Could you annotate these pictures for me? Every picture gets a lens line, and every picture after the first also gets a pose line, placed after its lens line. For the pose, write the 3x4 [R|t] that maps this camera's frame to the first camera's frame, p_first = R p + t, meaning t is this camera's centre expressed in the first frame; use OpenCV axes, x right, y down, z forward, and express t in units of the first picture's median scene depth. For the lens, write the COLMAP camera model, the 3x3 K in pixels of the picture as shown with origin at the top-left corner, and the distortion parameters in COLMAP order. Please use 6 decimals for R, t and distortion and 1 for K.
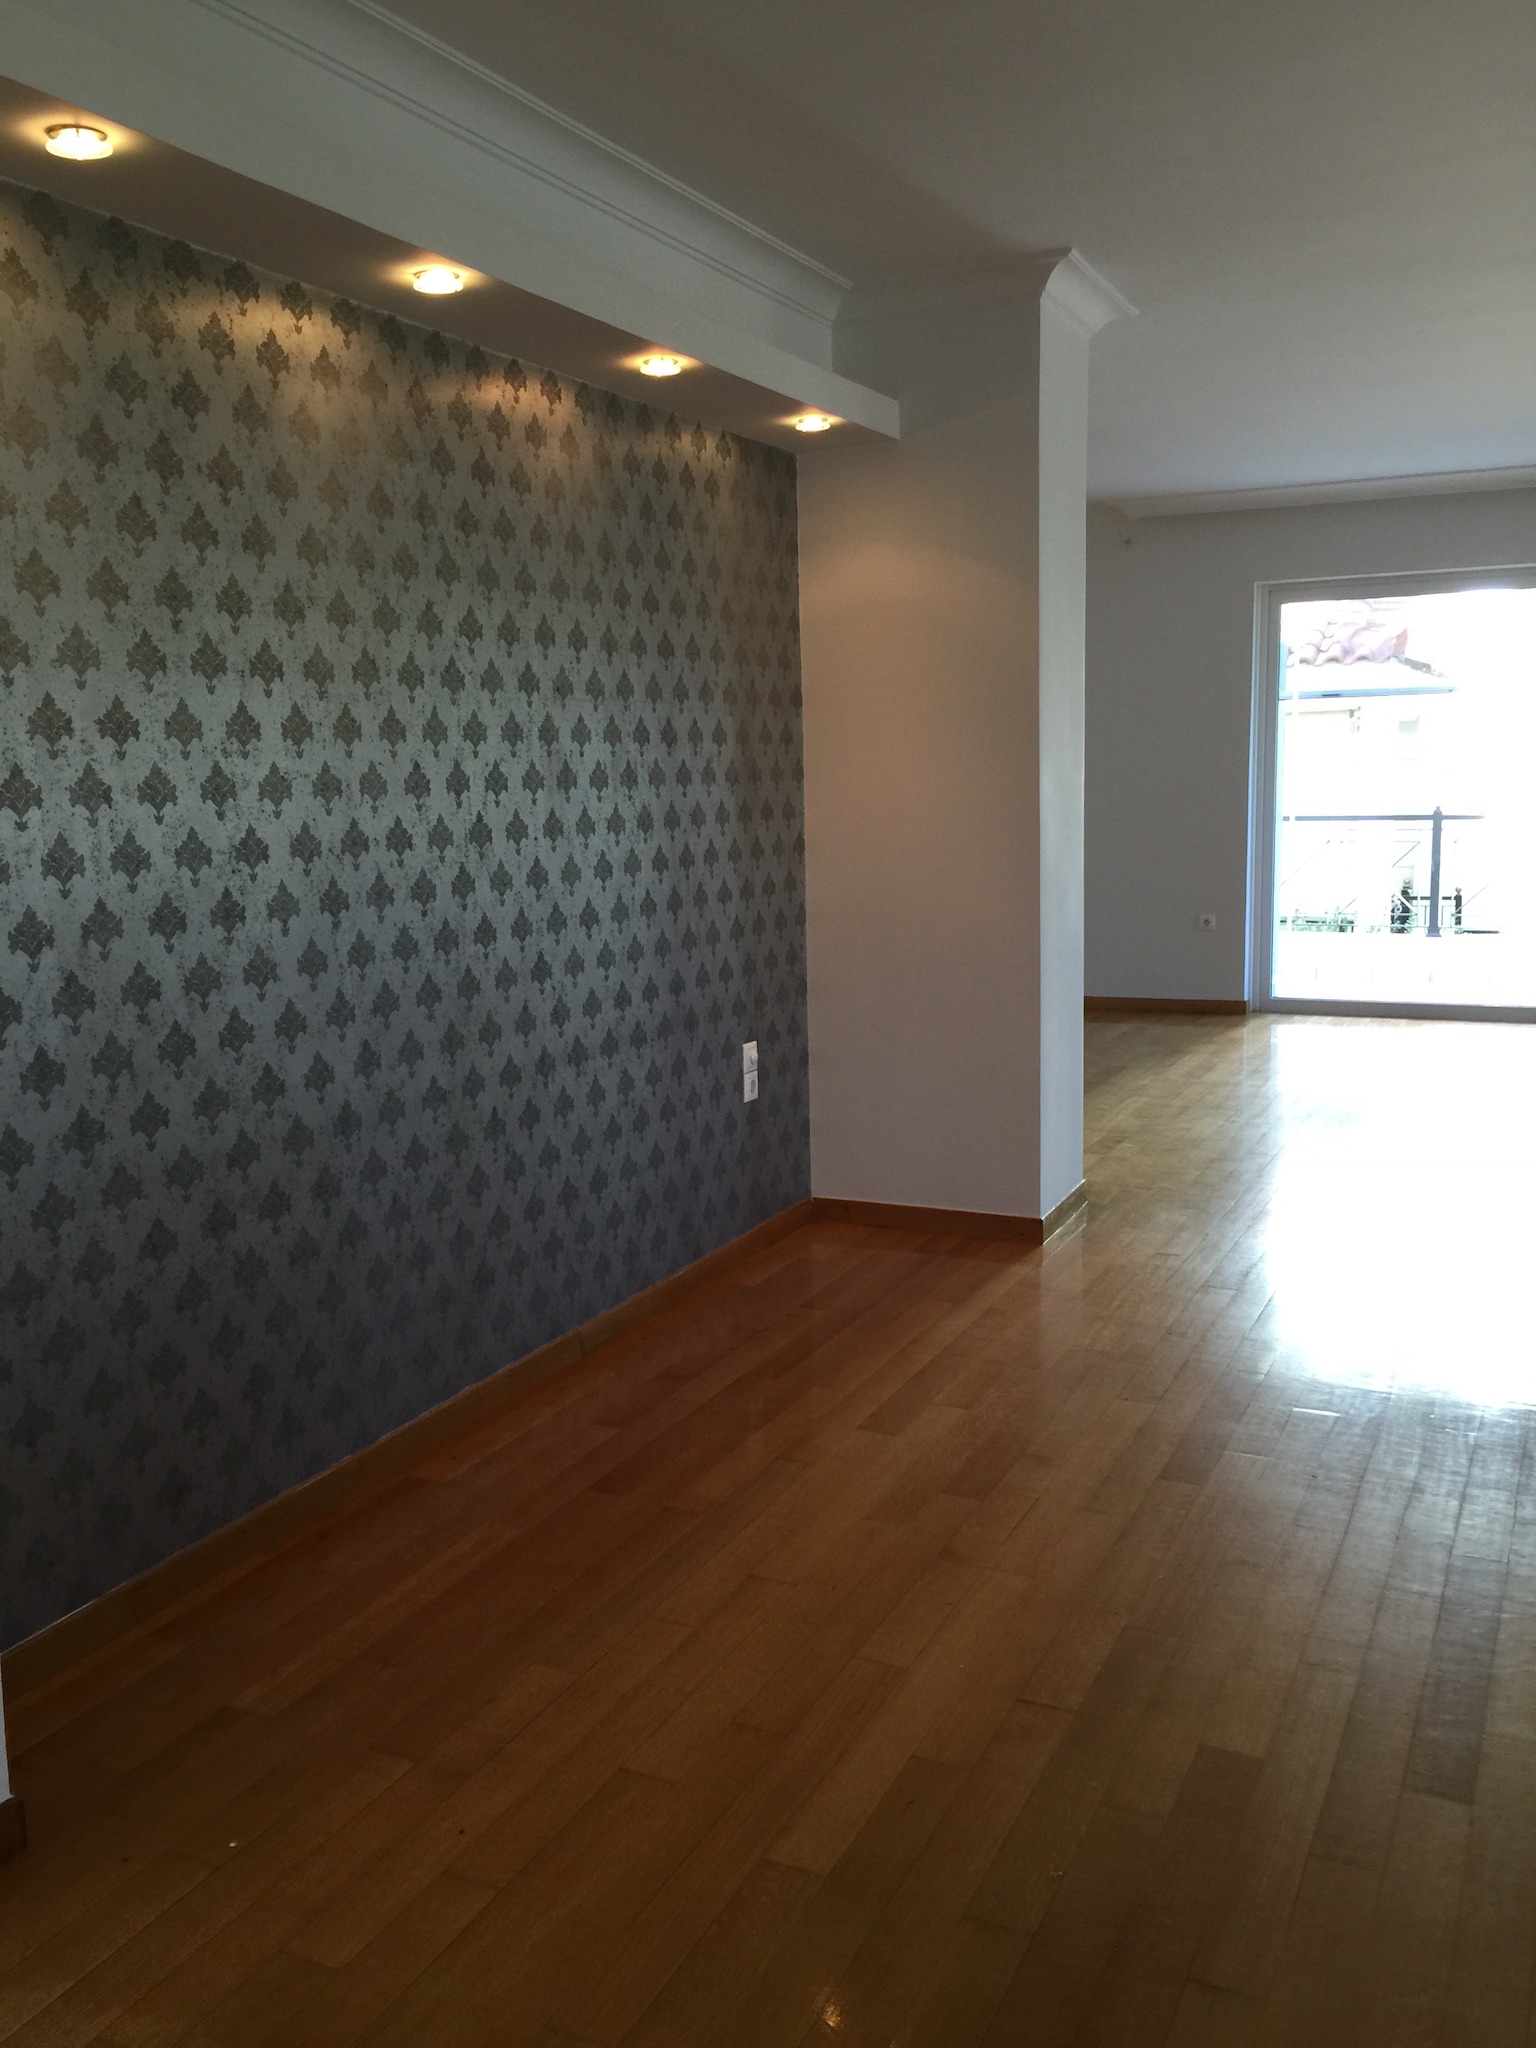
lens RADIAL K [[1774.4, 0, 768.0], [0, 1774.4, 1024.0], [0, 0, 1]] dist [0.018053, -0.005284]
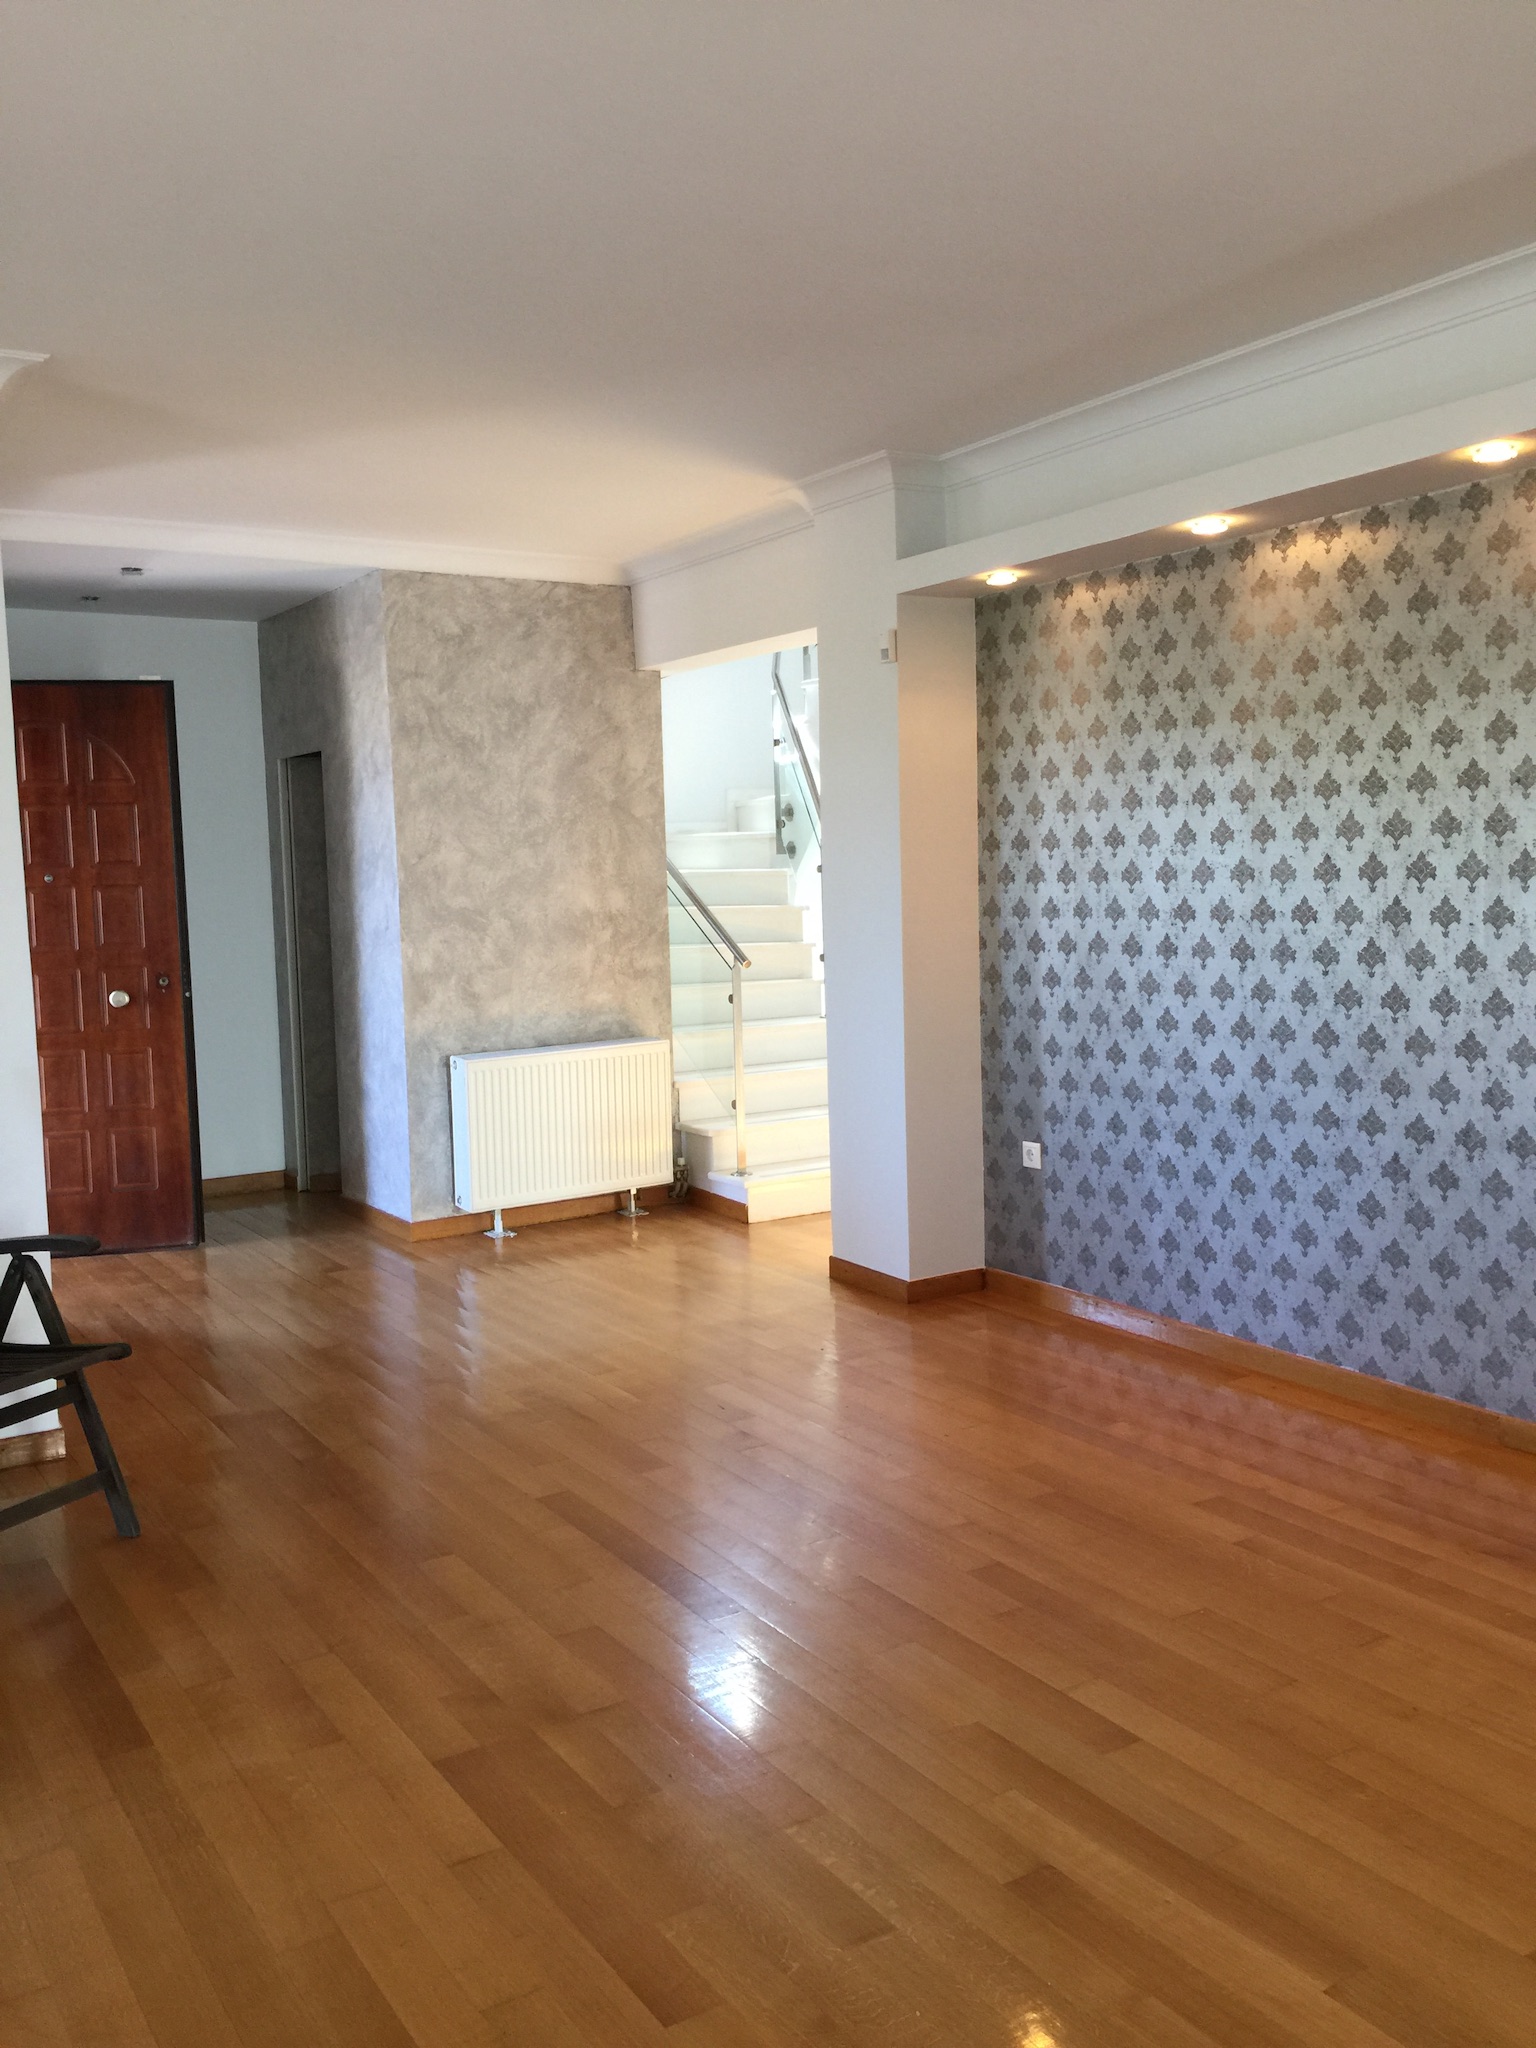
lens RADIAL K [[1774.4, 0, 768.0], [0, 1774.4, 1024.0], [0, 0, 1]] dist [0.018053, -0.005284]
pose [[-0.554972, 0.107872, -0.824845, 1.164433], [-0.082489, 0.979534, 0.183602, -0.244306], [0.827769, 0.169934, -0.534716, 1.456161]]
